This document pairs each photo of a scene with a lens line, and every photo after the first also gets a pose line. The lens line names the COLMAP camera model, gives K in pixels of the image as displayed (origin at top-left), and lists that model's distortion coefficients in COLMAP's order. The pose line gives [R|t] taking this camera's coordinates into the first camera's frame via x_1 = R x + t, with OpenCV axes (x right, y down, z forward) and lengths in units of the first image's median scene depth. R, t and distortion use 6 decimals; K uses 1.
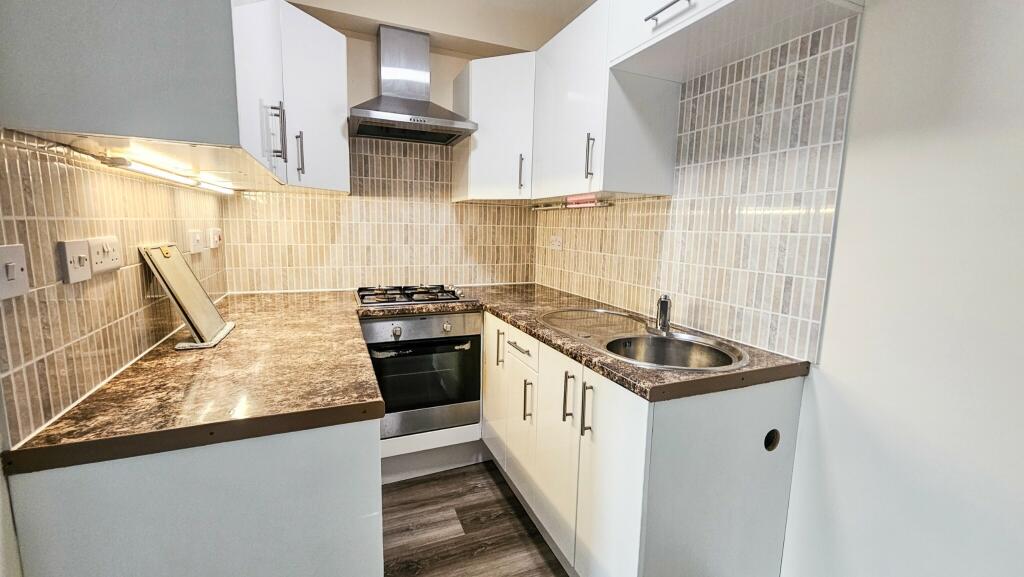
lens RADIAL K [[424.2, 0, 513.8], [0, 424.2, 287.8], [0, 0, 1]] dist [0.002091, -0.000156]
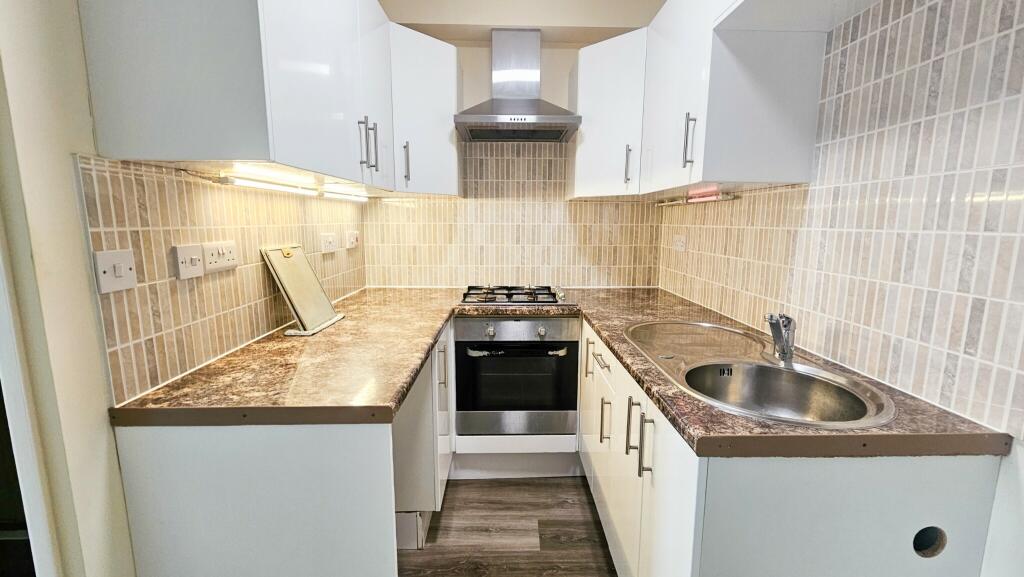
lens RADIAL K [[424.2, 0, 512.4], [0, 424.2, 286.5], [0, 0, 1]] dist [0.002091, -0.000156]
pose [[0.928463, 0.037962, -0.369481, 0.174986], [-0.036995, 0.999268, 0.009704, -0.019780], [0.369579, 0.004659, 0.929188, 0.099896]]
